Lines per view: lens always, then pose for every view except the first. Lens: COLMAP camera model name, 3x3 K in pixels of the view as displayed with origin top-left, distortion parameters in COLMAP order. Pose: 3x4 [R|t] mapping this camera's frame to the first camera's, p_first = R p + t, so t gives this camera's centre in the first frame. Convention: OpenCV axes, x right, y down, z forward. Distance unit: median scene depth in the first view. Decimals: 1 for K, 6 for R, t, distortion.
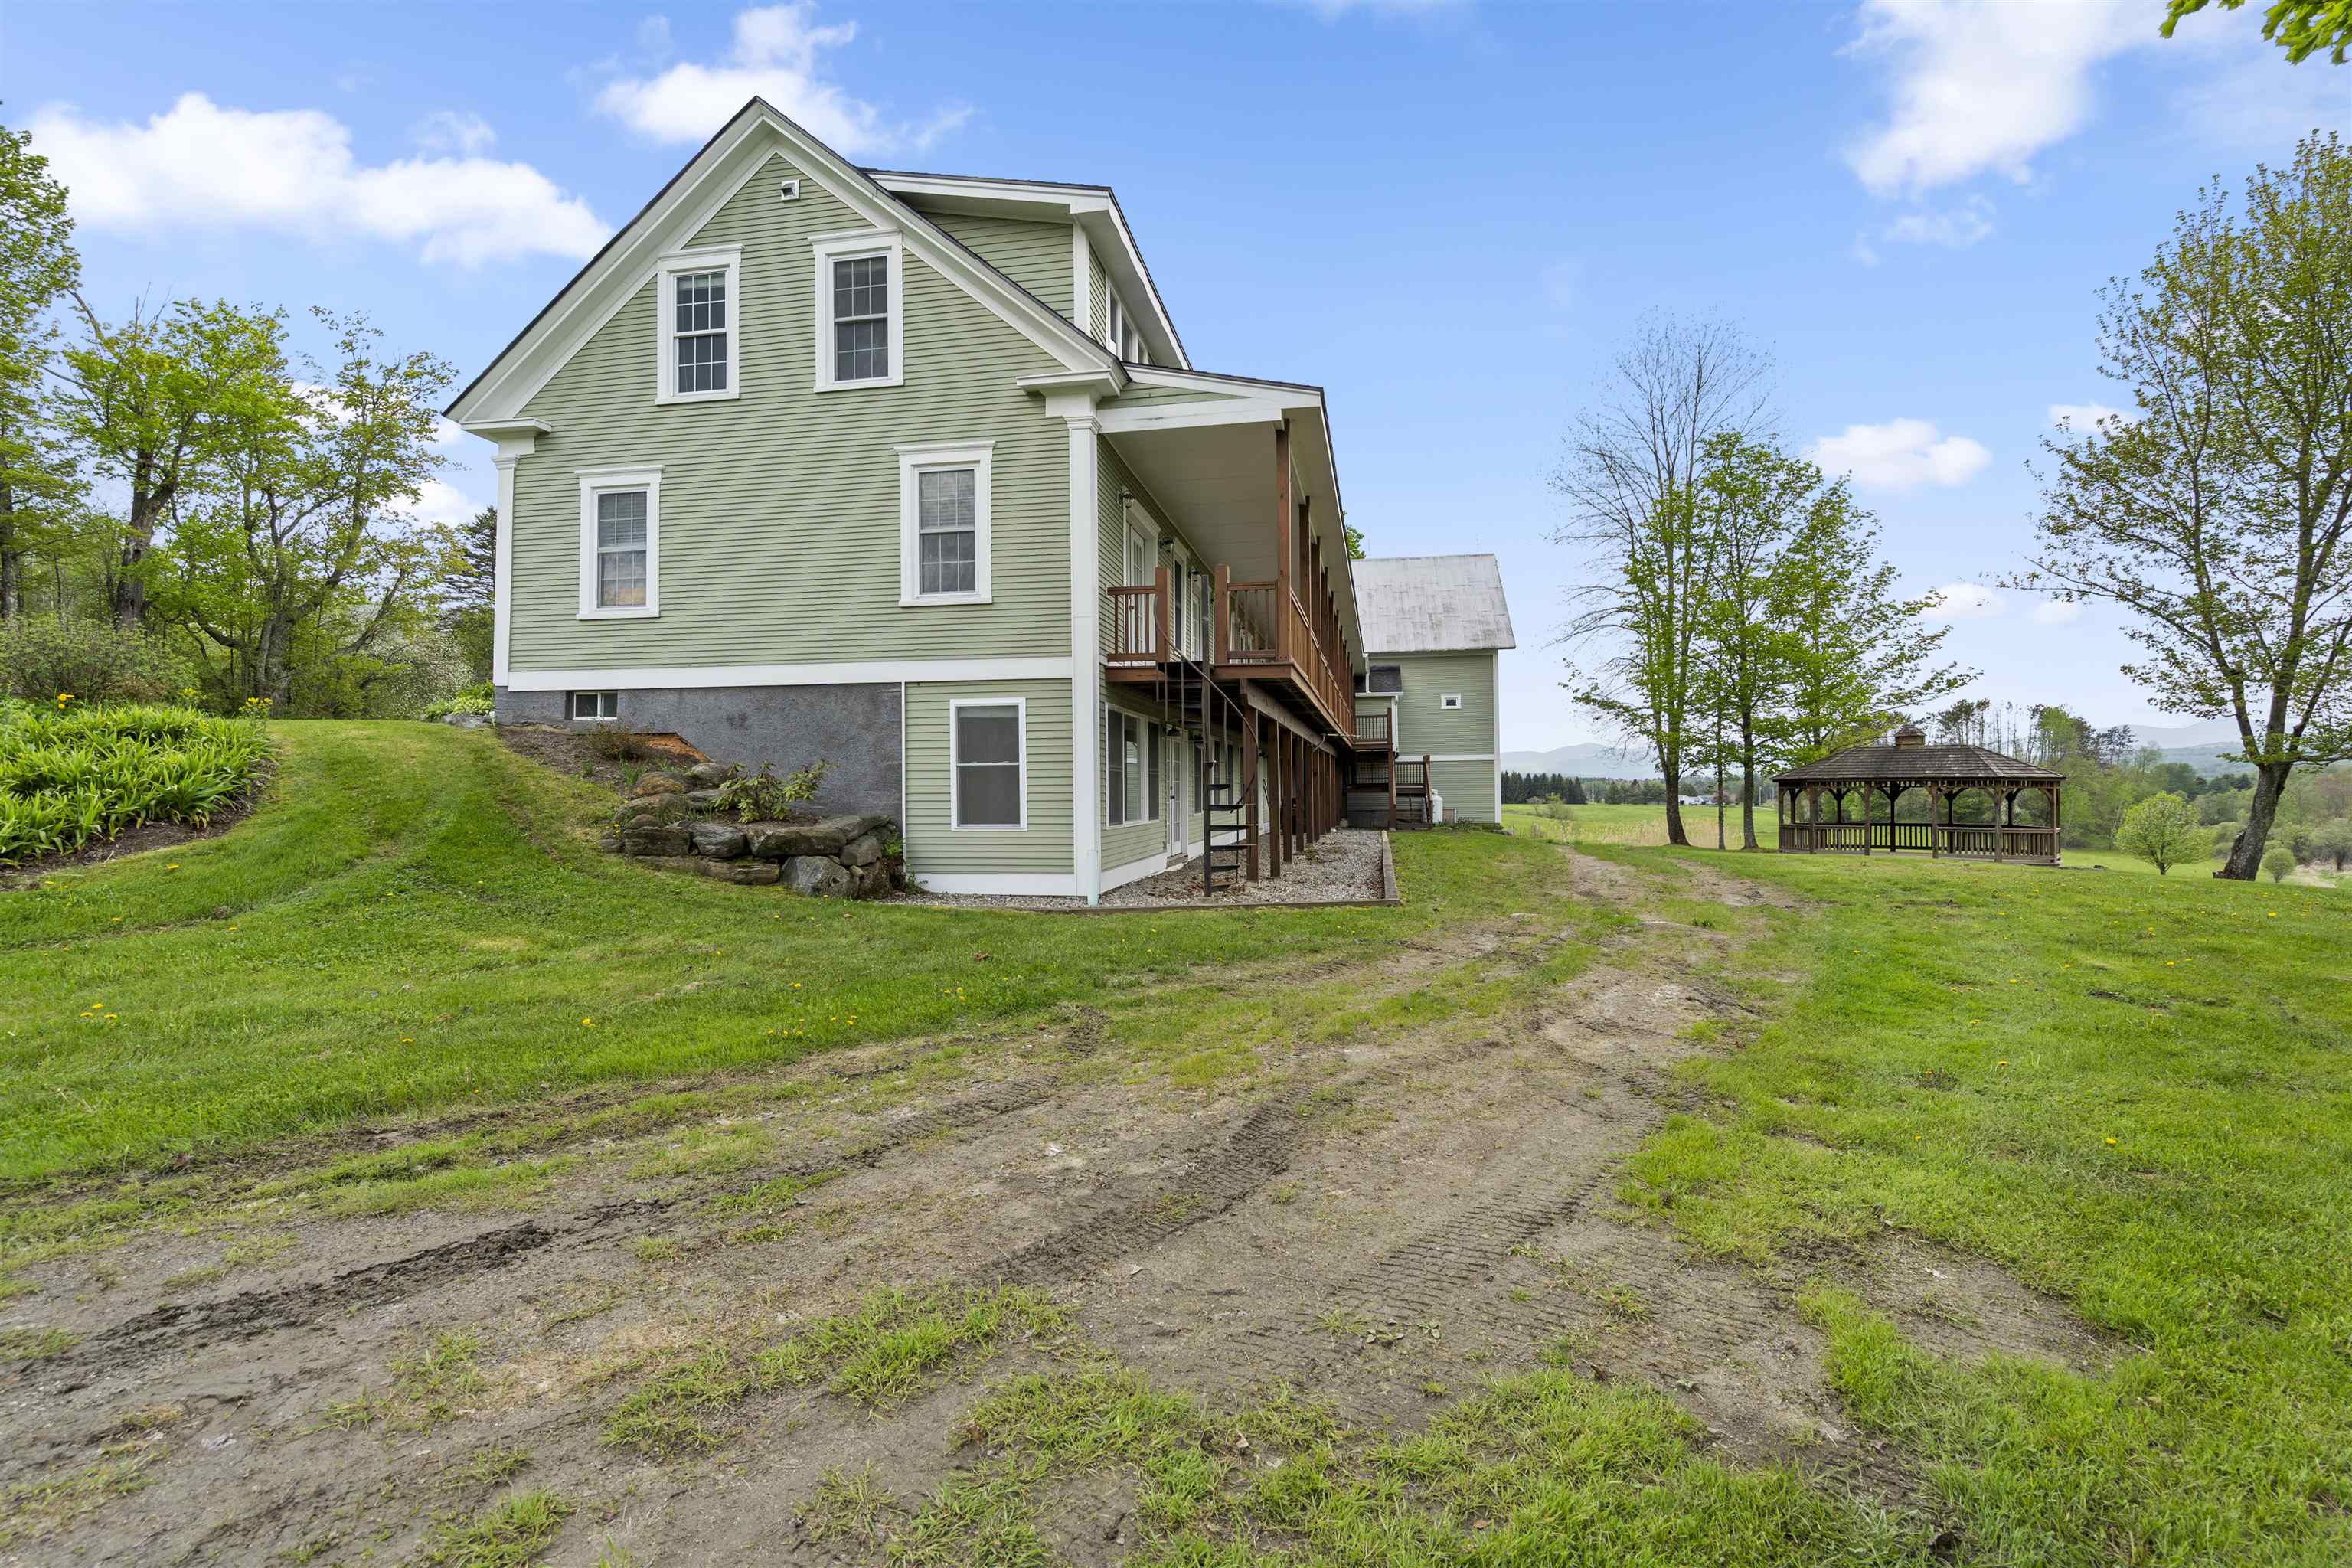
lens RADIAL K [[1076.9, 0, 1176.0], [0, 1076.9, 784.0], [0, 0, 1]] dist [-0.000122, 0.000286]
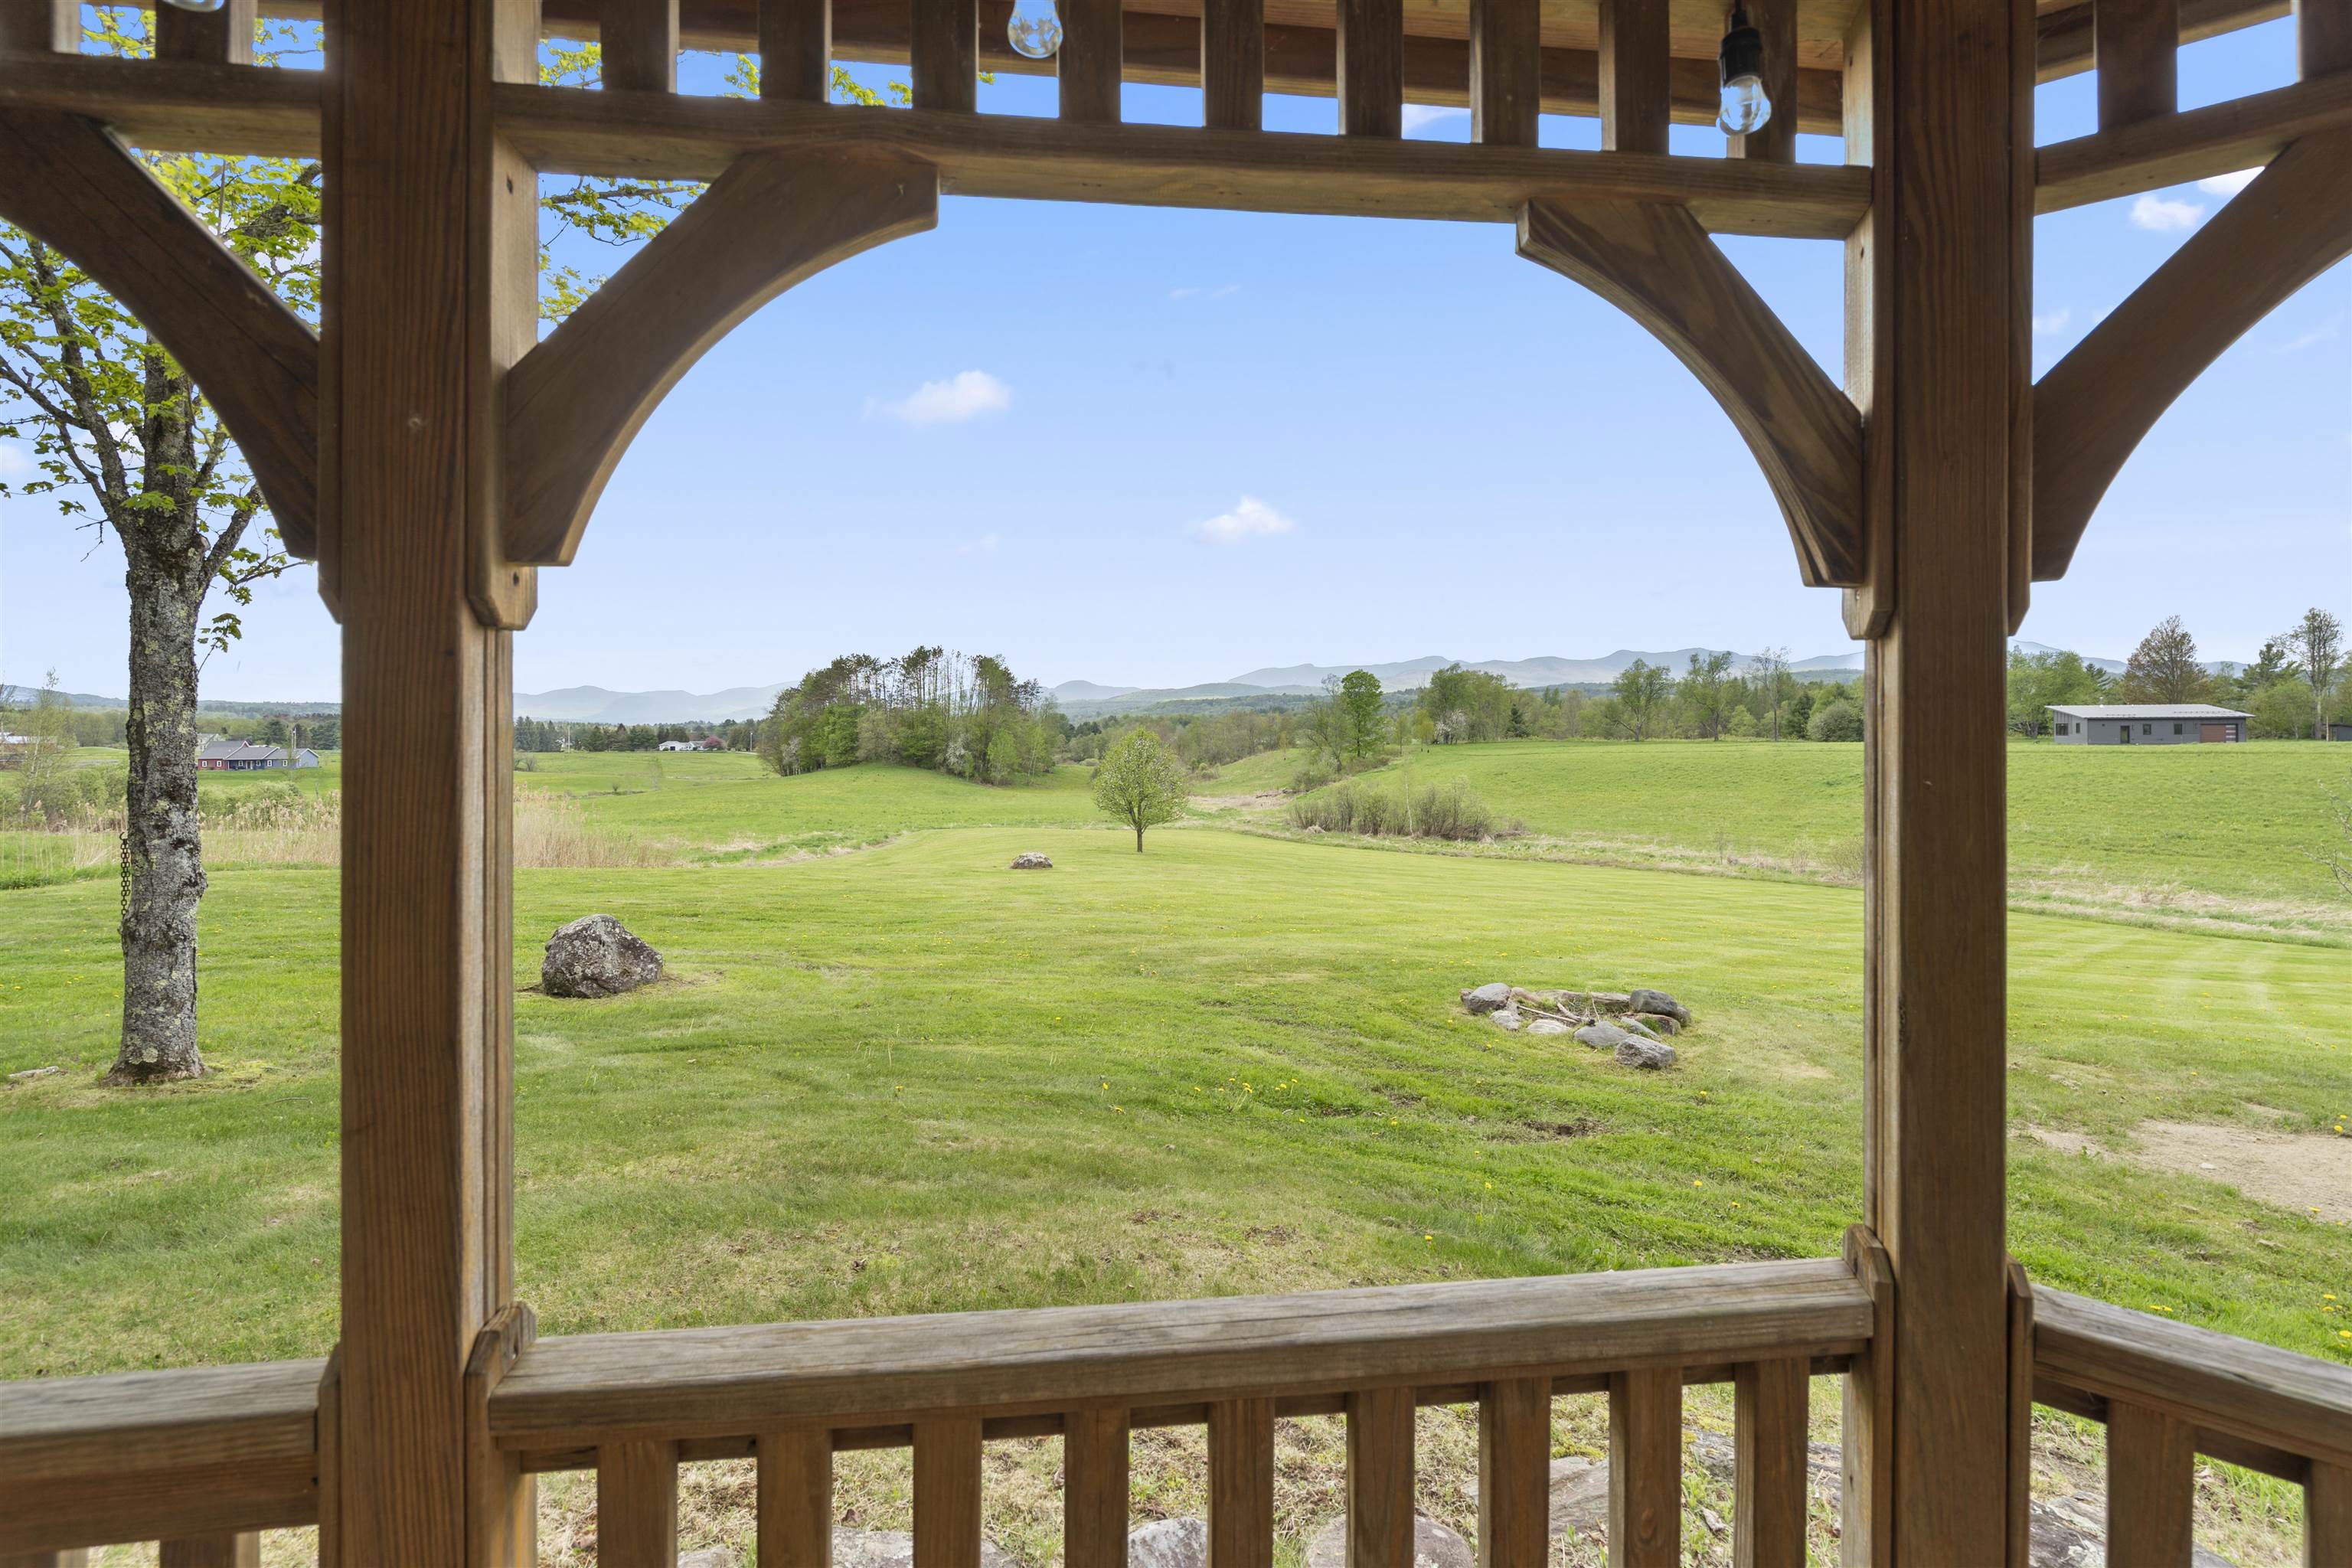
lens RADIAL K [[1085.6, 0, 1175.5], [0, 1085.6, 729.3], [0, 0, 1]] dist [-0.003361, 0.001078]
pose [[0.651808, 0.000665, 0.758384, 0.065235], [-0.000327, 1.000000, -0.000595, 0.001252], [-0.758384, 0.000140, 0.651808, 0.088737]]
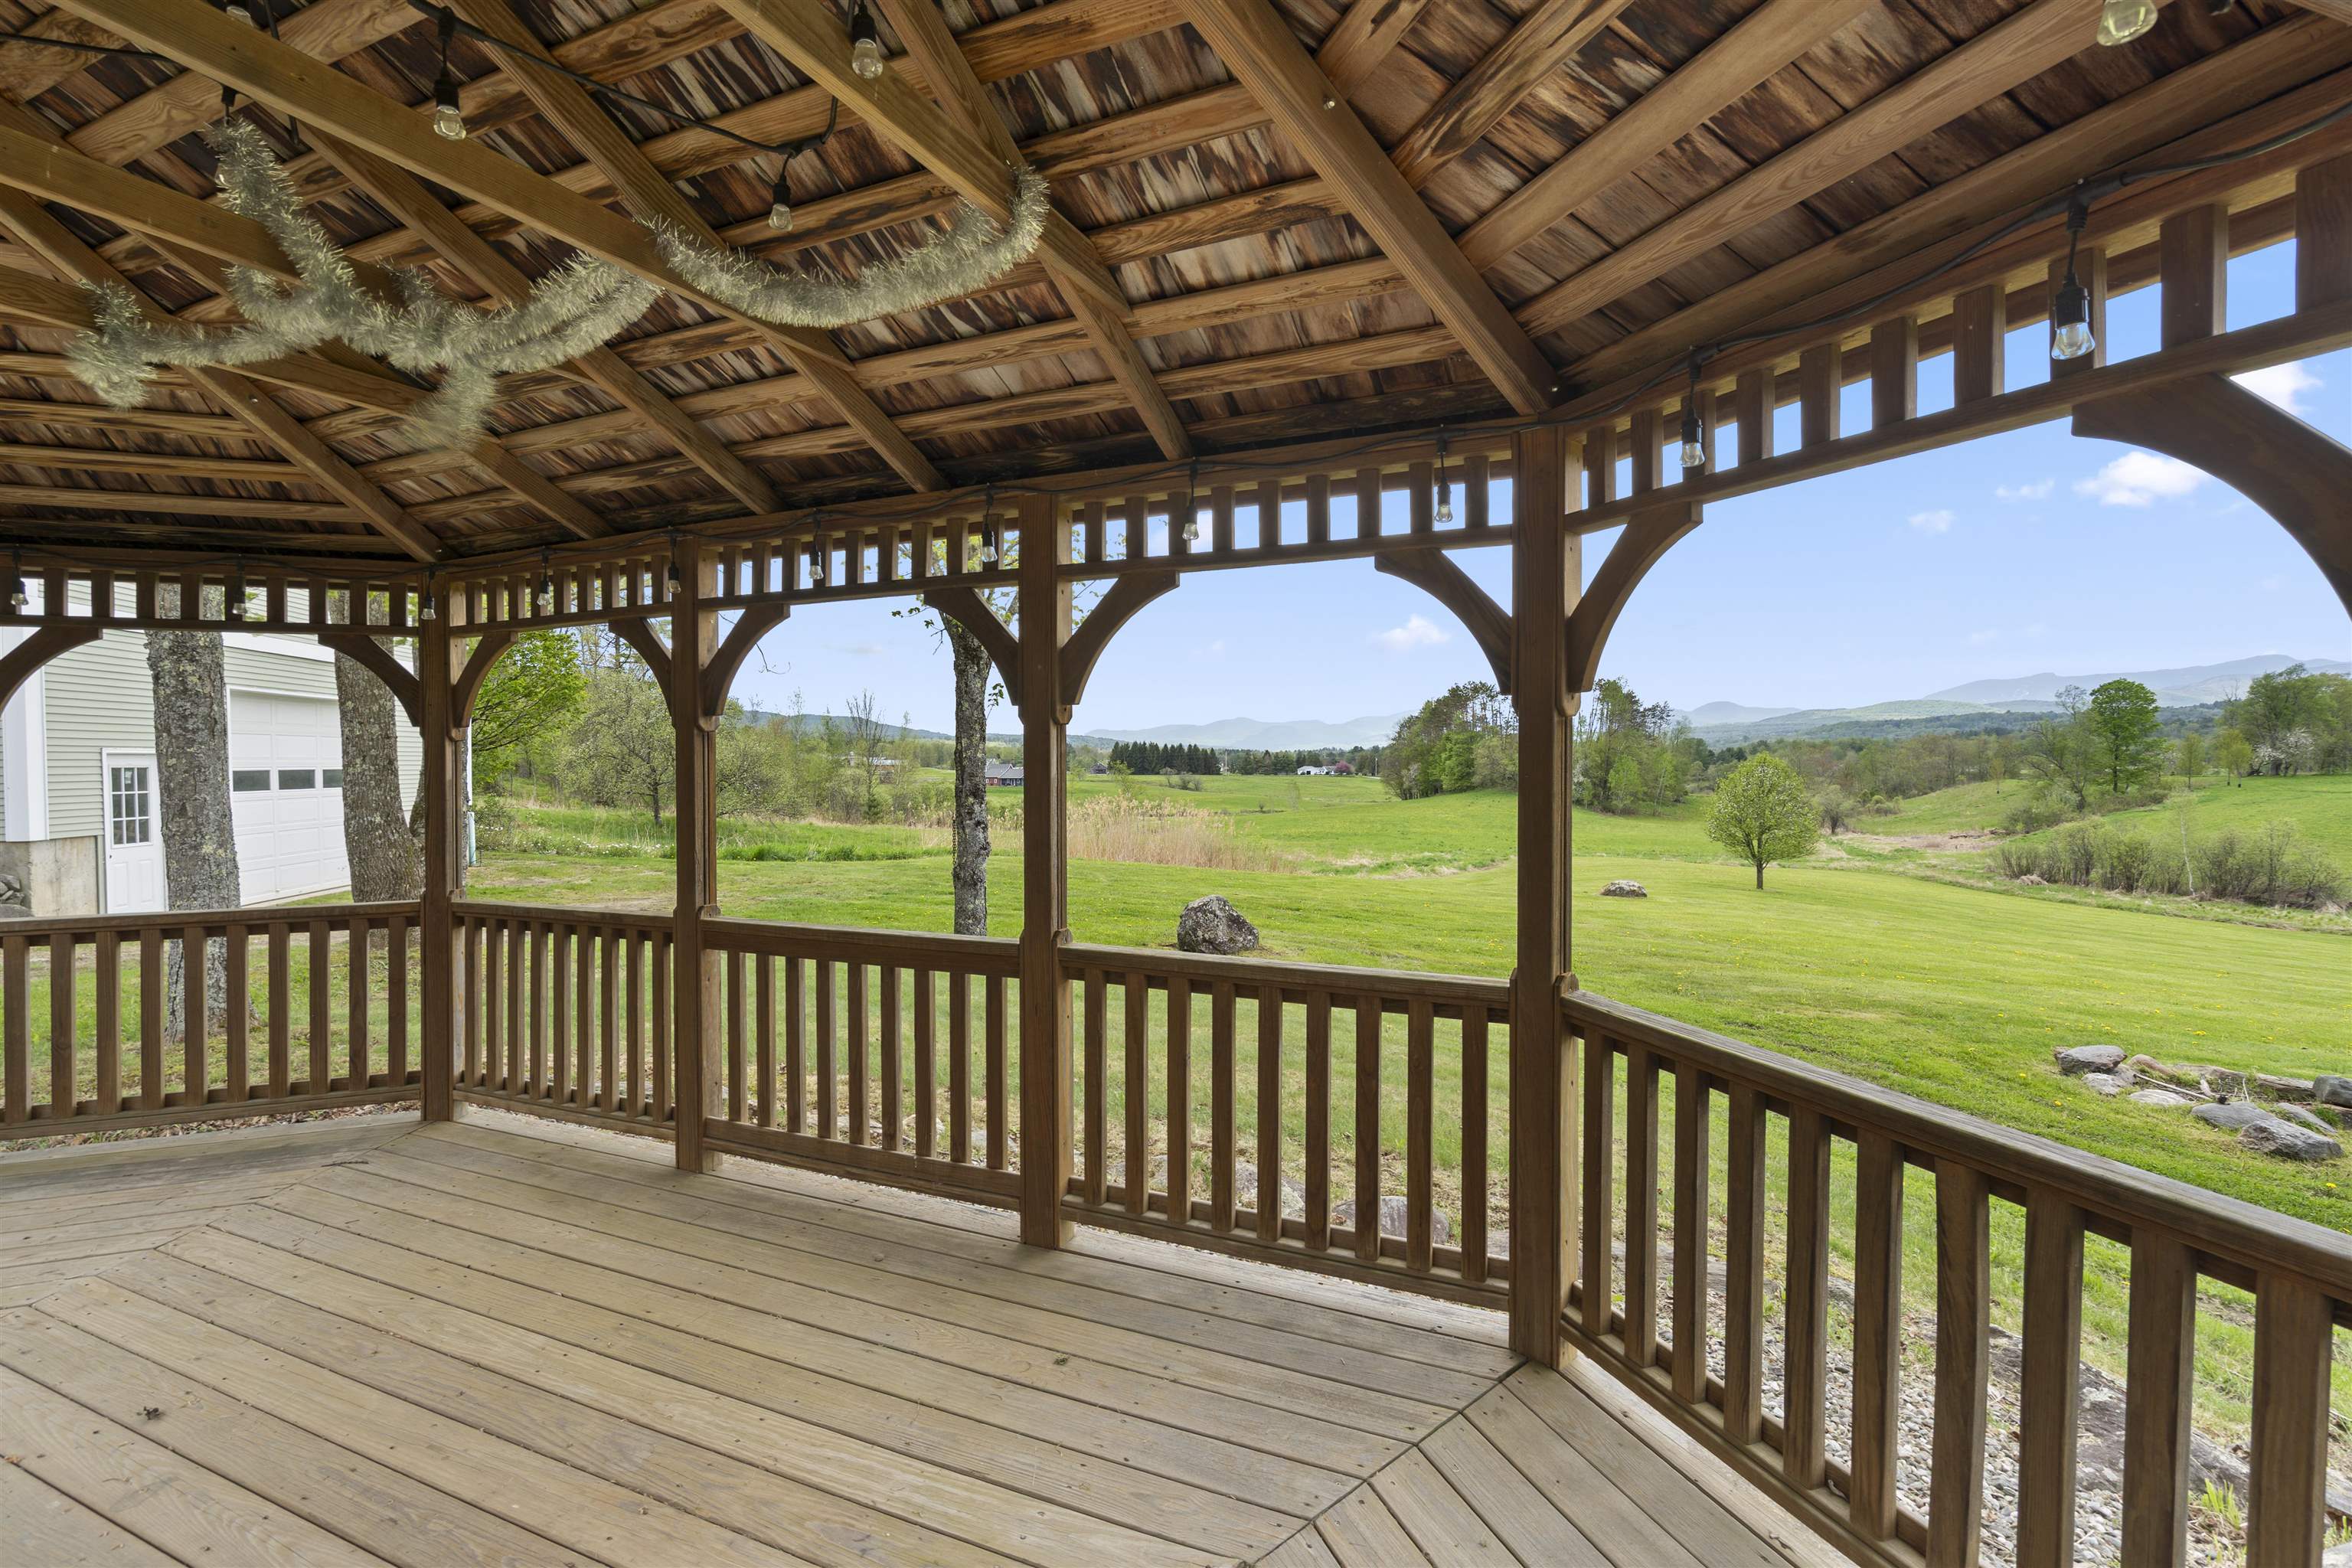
lens RADIAL K [[1076.9, 0, 1176.0], [0, 1076.9, 784.0], [0, 0, 1]] dist [-0.000122, 0.000286]
pose [[0.954342, -0.006850, 0.298637, 0.064374], [-0.001049, 0.999654, 0.026281, 0.001257], [-0.298713, -0.025394, 0.954005, 0.082620]]
